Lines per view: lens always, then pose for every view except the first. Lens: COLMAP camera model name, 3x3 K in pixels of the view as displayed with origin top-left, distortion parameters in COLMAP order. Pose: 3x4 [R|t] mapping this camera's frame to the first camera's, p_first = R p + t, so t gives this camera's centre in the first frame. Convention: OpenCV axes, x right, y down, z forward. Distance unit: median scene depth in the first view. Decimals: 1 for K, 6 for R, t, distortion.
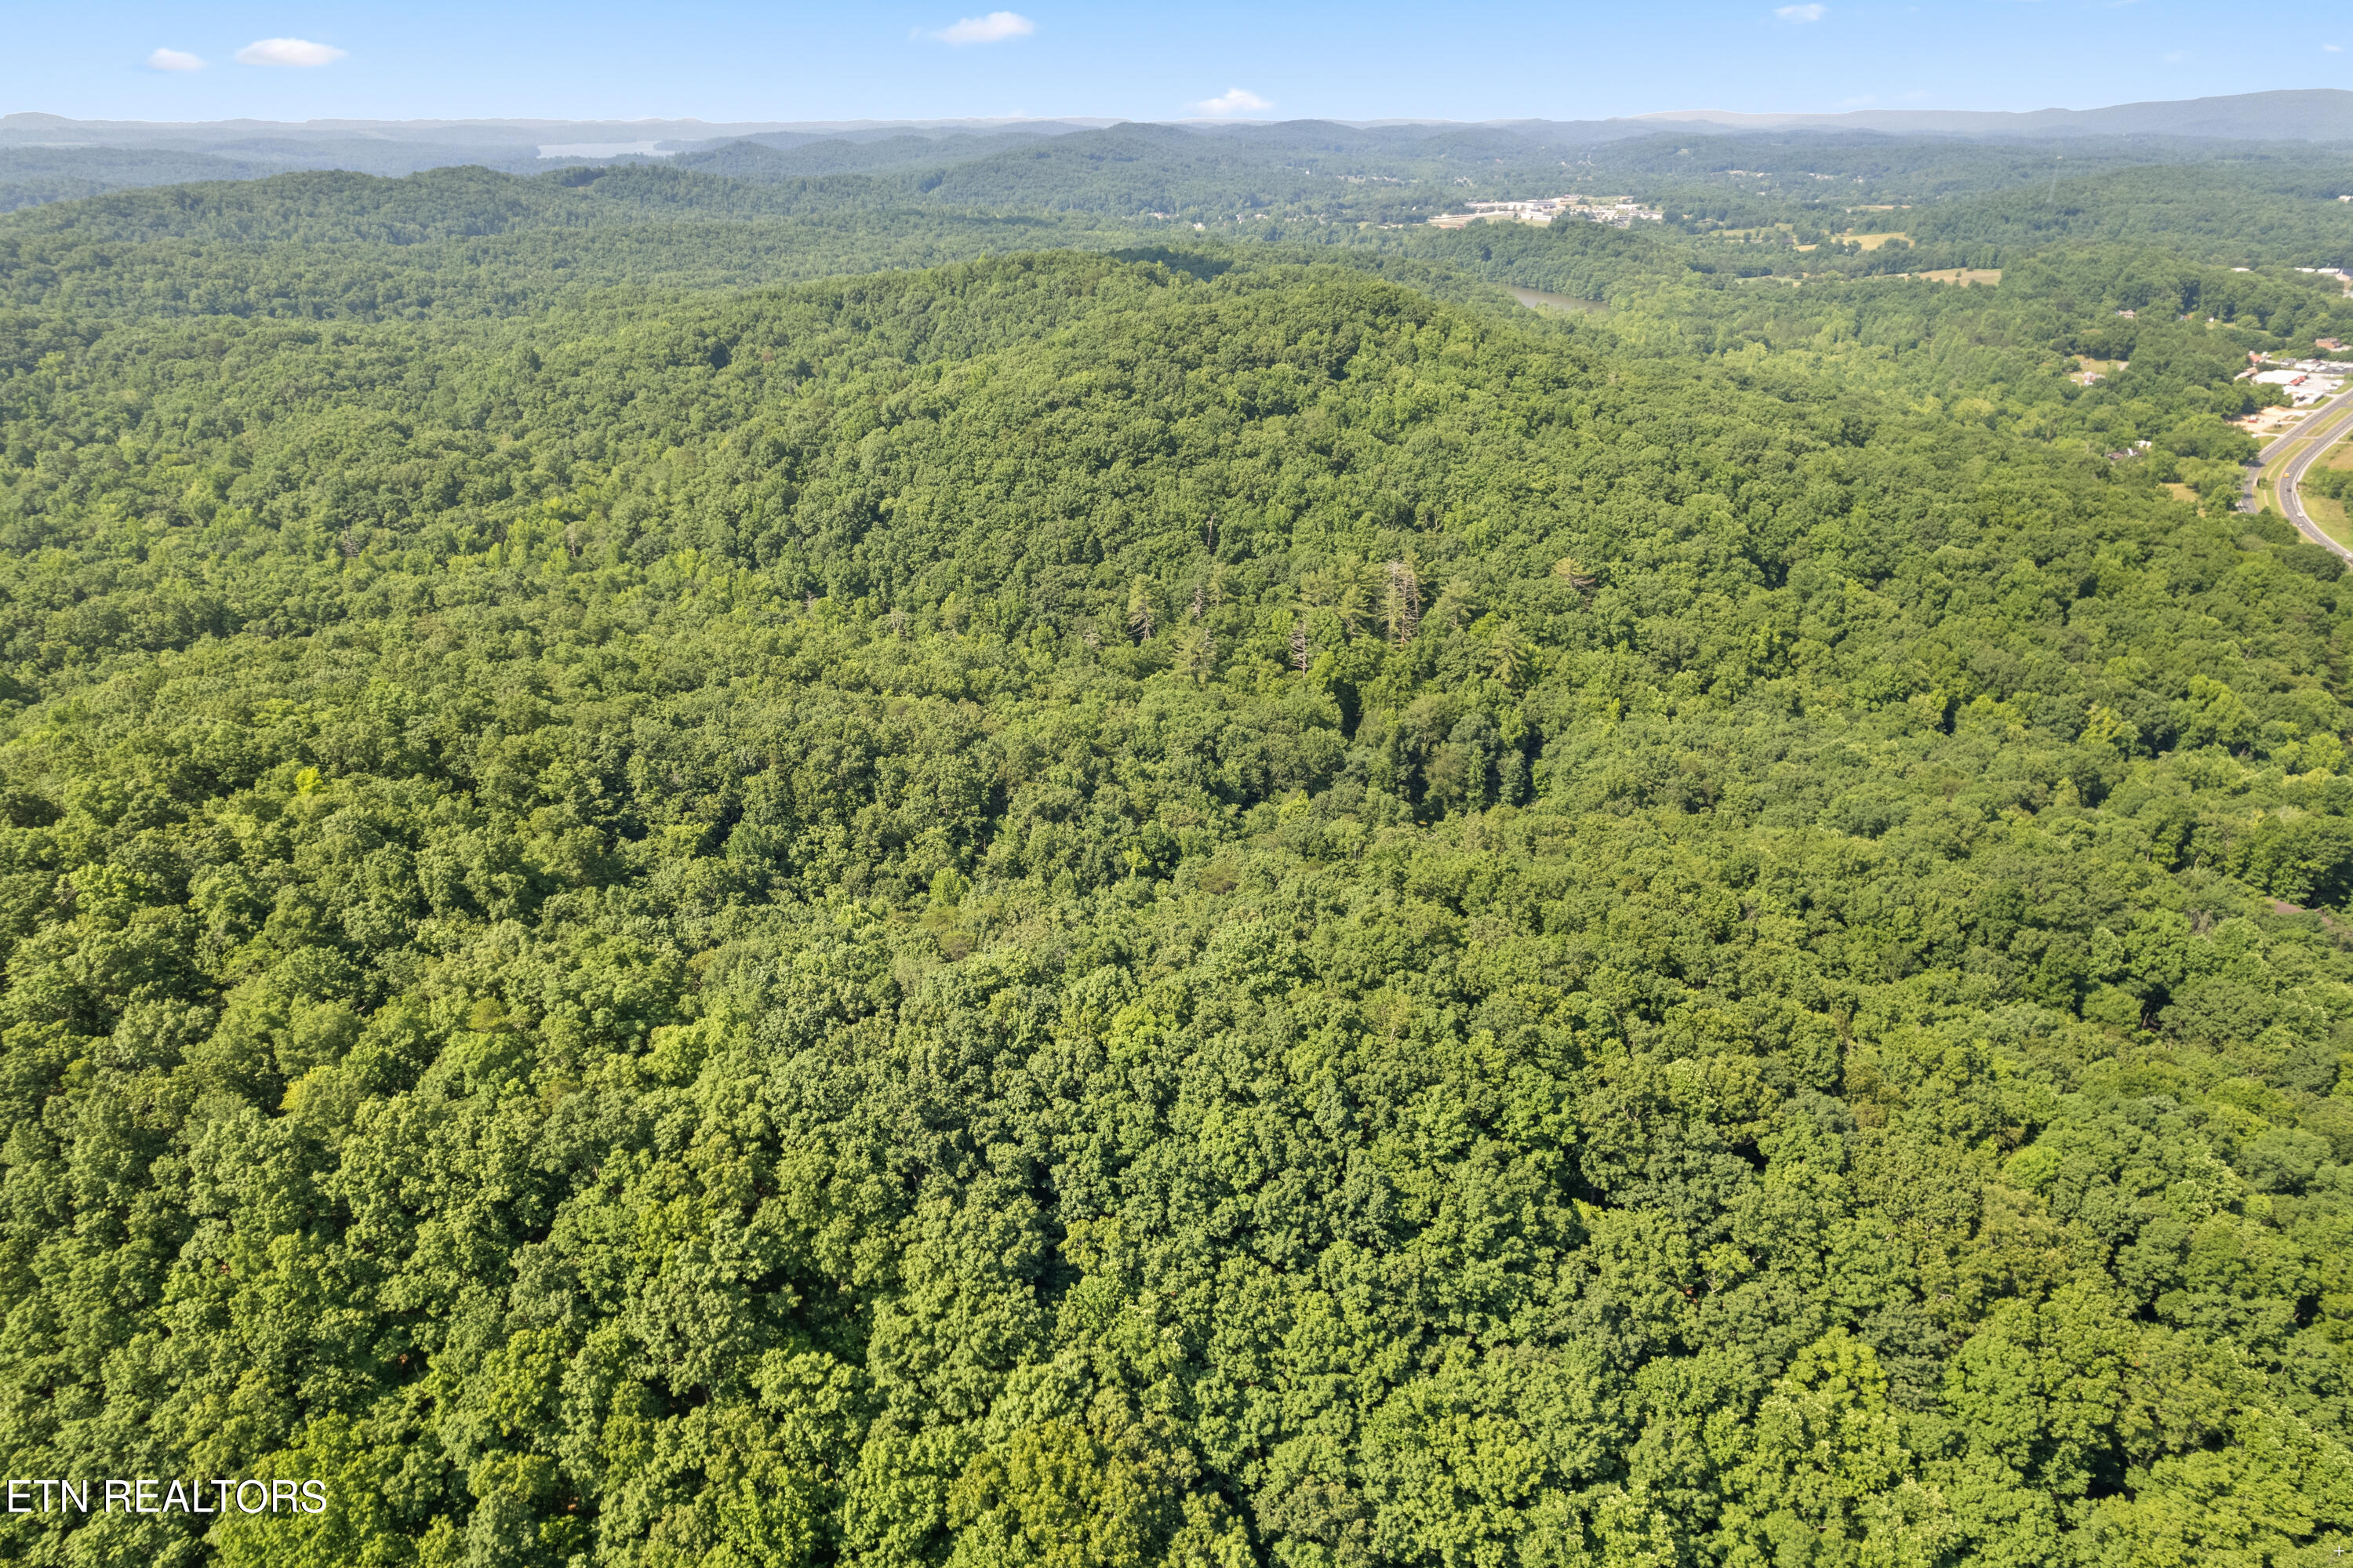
lens RADIAL K [[1529.6, 0, 1176.5], [0, 1529.6, 784.0], [0, 0, 1]] dist [-0.084743, 0.082142]
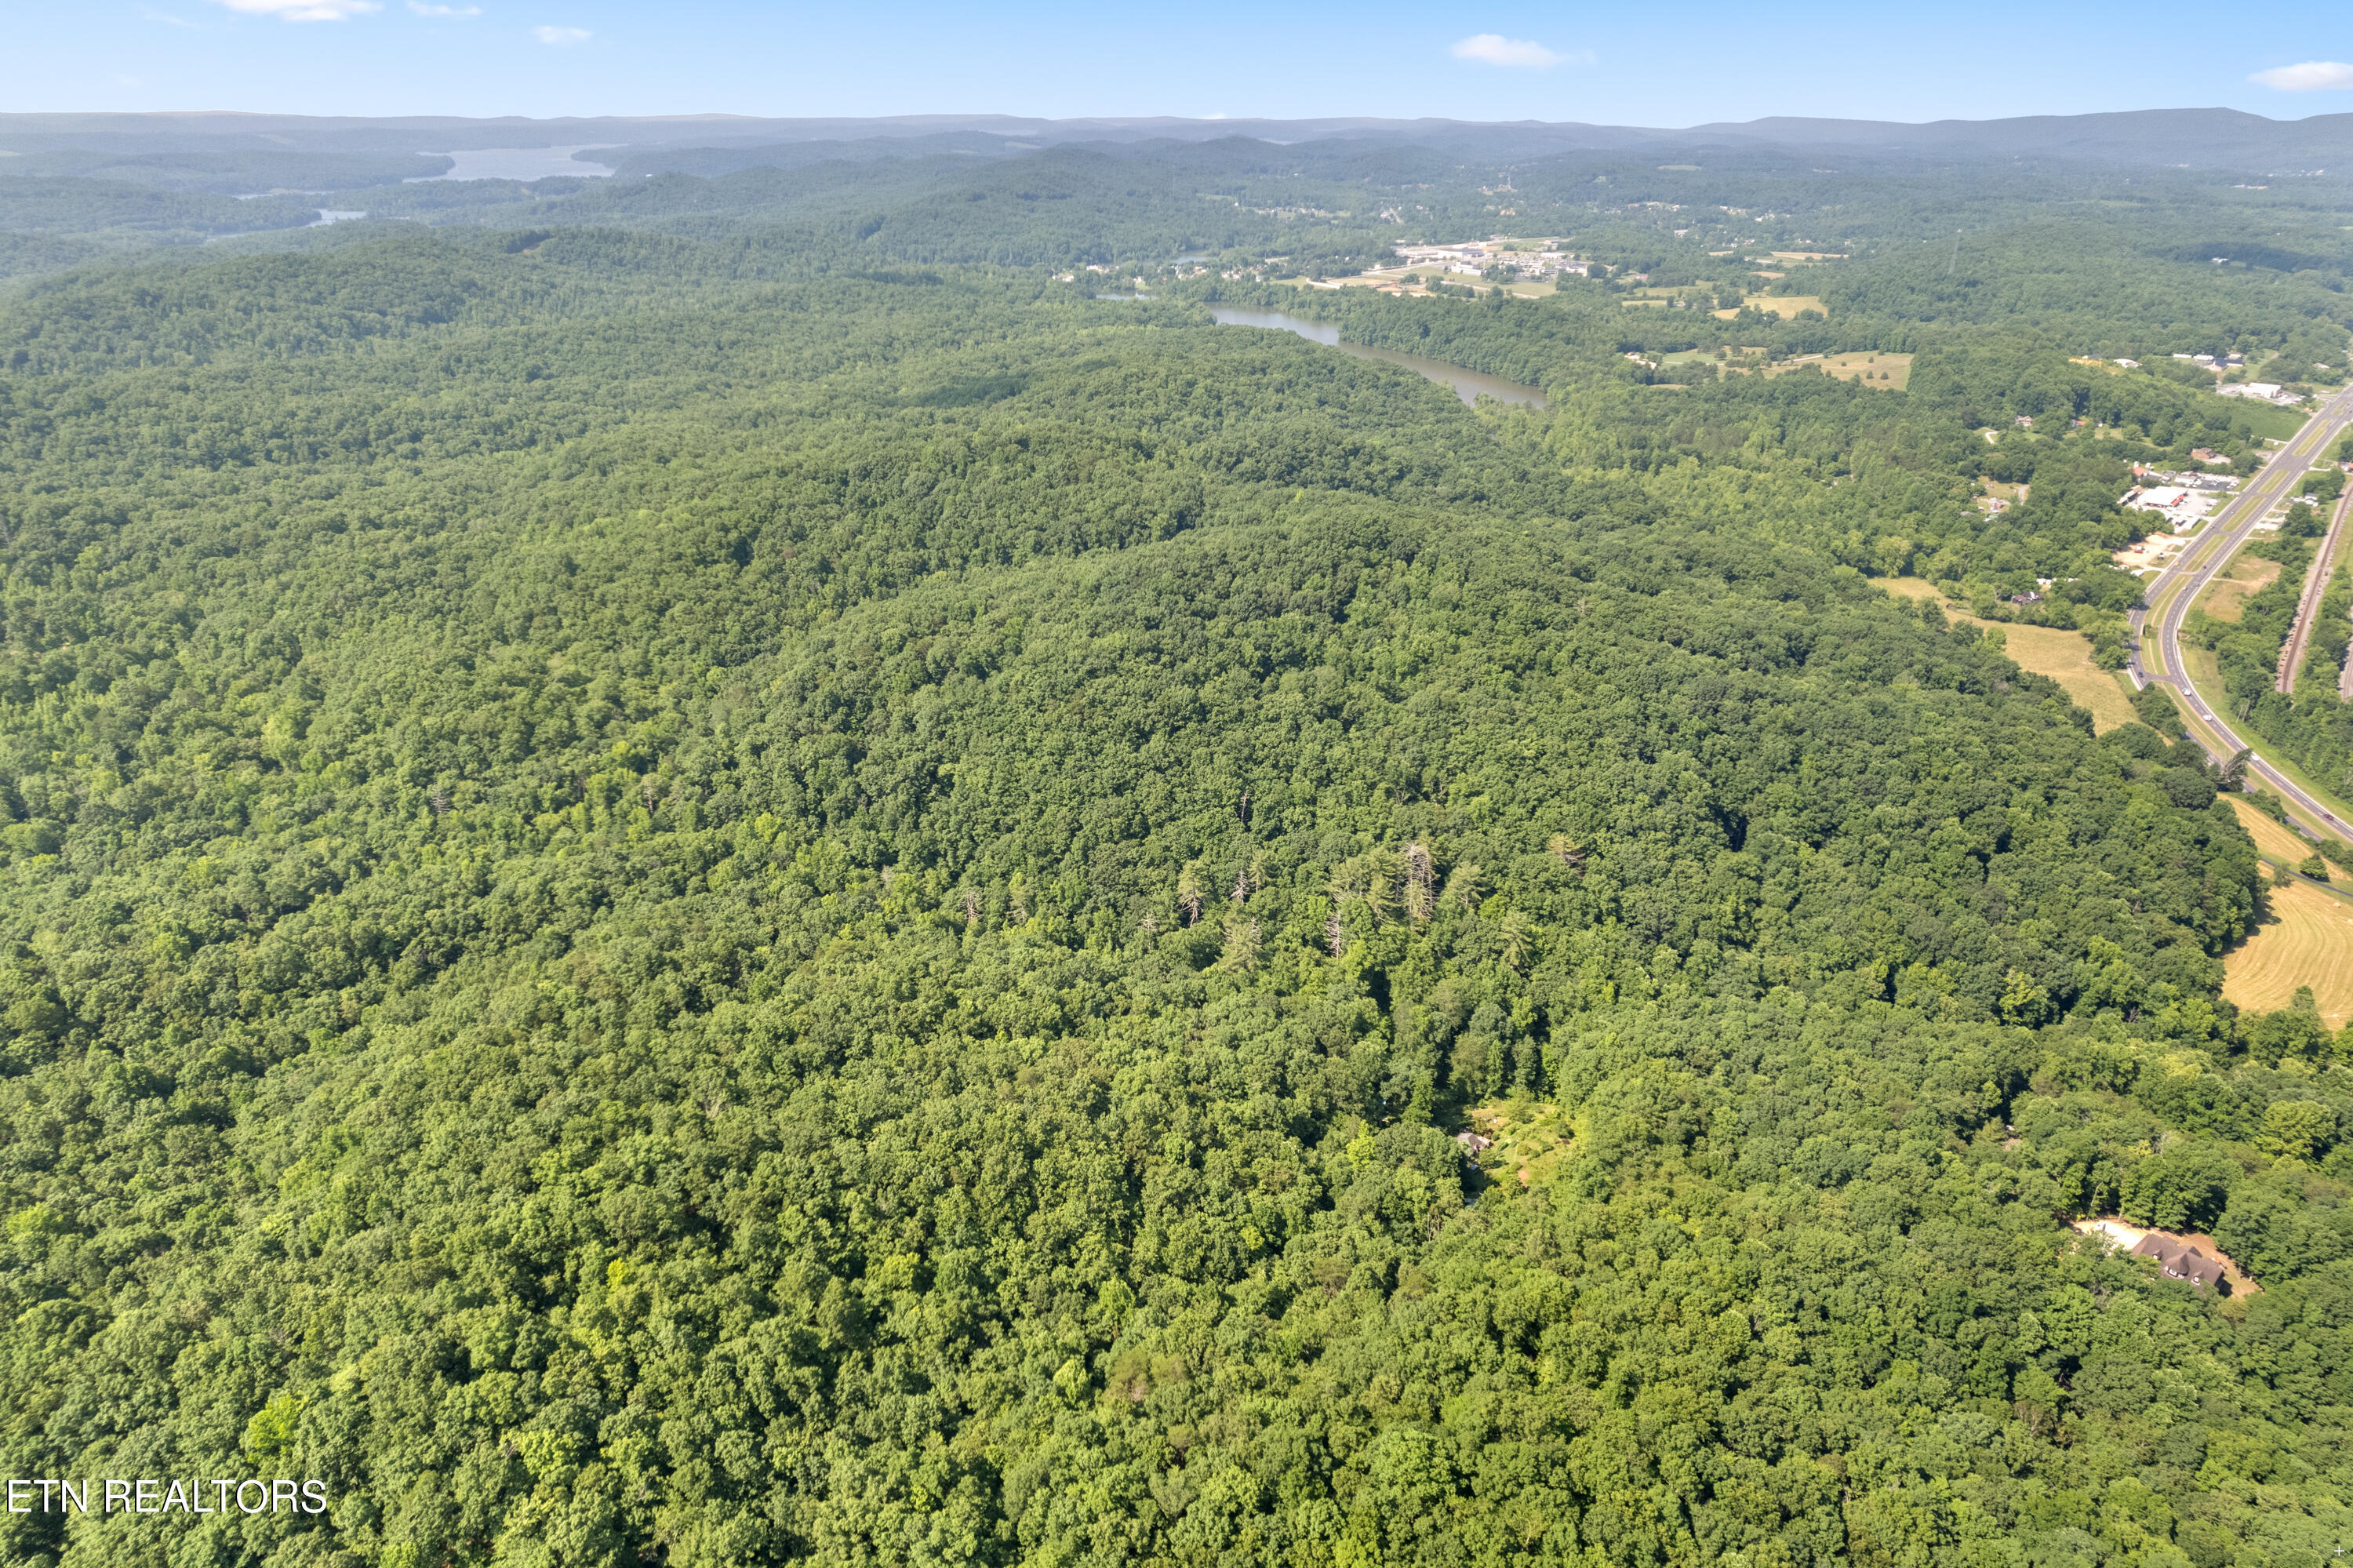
lens RADIAL K [[1528.9, 0, 1180.3], [0, 1528.9, 773.1], [0, 0, 1]] dist [-0.077208, 0.073317]
pose [[0.998583, -0.016935, 0.050445, -0.077983], [0.017046, 0.999853, -0.001779, -0.180918], [-0.050407, 0.002636, 0.998725, -0.118066]]
